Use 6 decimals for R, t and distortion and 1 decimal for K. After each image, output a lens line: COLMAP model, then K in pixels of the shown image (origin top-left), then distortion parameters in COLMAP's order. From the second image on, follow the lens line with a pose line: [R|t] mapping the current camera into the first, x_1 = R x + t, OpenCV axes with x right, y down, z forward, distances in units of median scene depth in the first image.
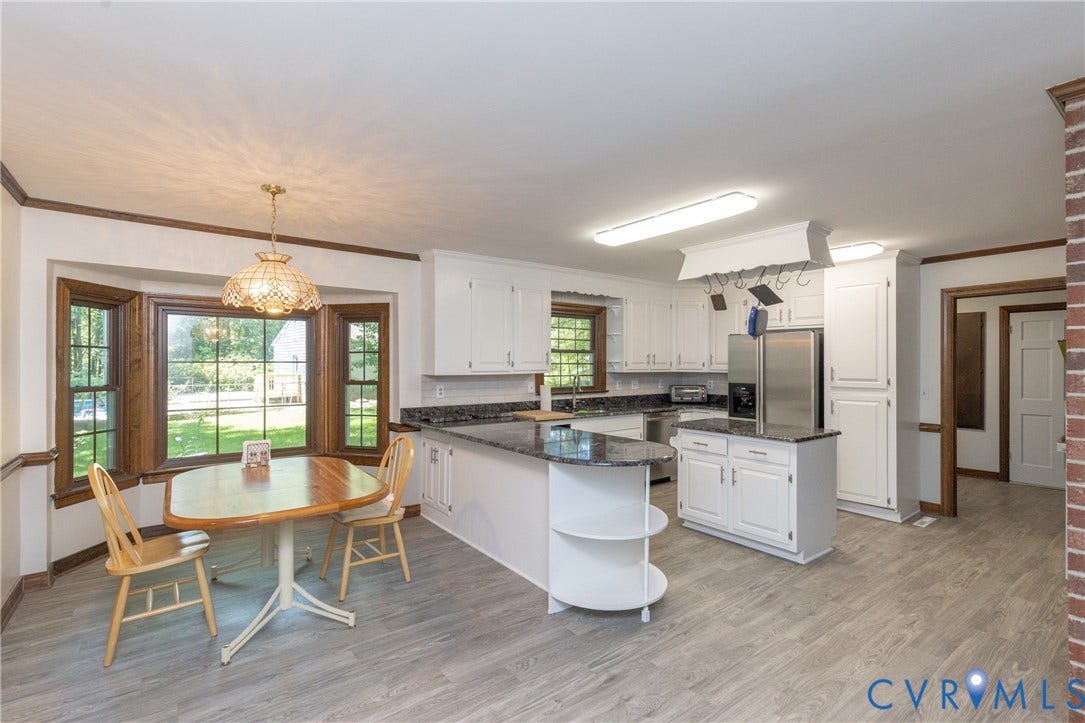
lens RADIAL K [[492.8, 0, 535.0], [0, 492.8, 360.5], [0, 0, 1]] dist [-0.005038, -0.001809]
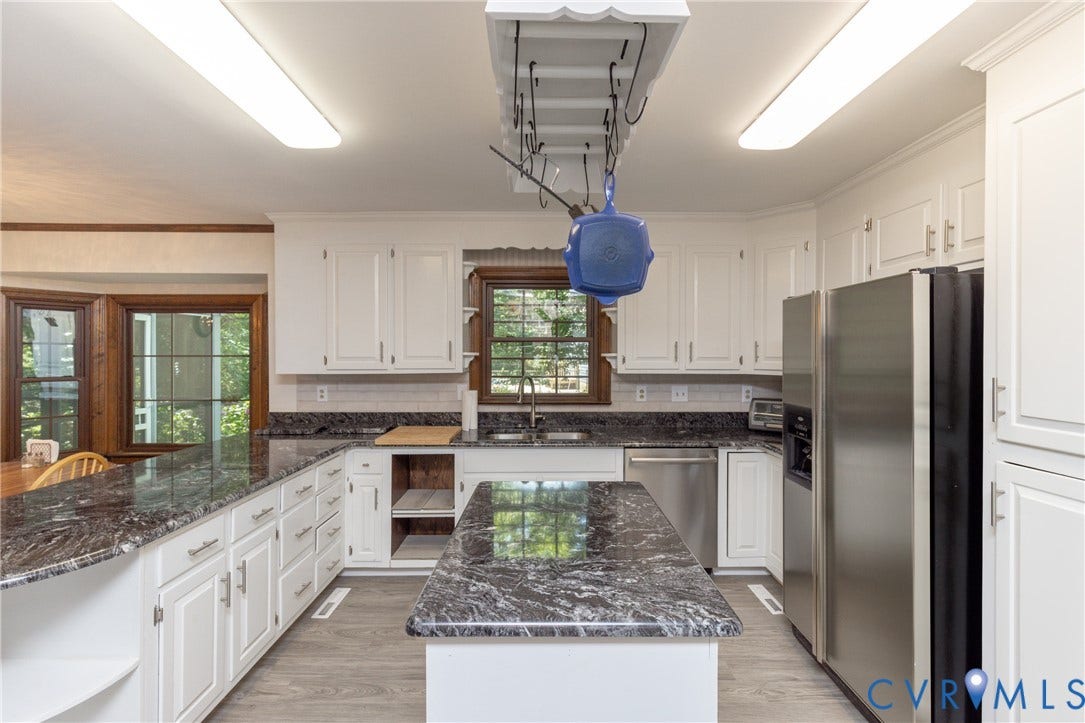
lens RADIAL K [[492.8, 0, 542.1], [0, 492.8, 361.9], [0, 0, 1]] dist [-0.005038, -0.001809]
pose [[0.805303, 0.001132, -0.592862, 0.477153], [0.002558, 0.999982, 0.005384, 0.006957], [0.592858, -0.005852, 0.805286, 0.480275]]
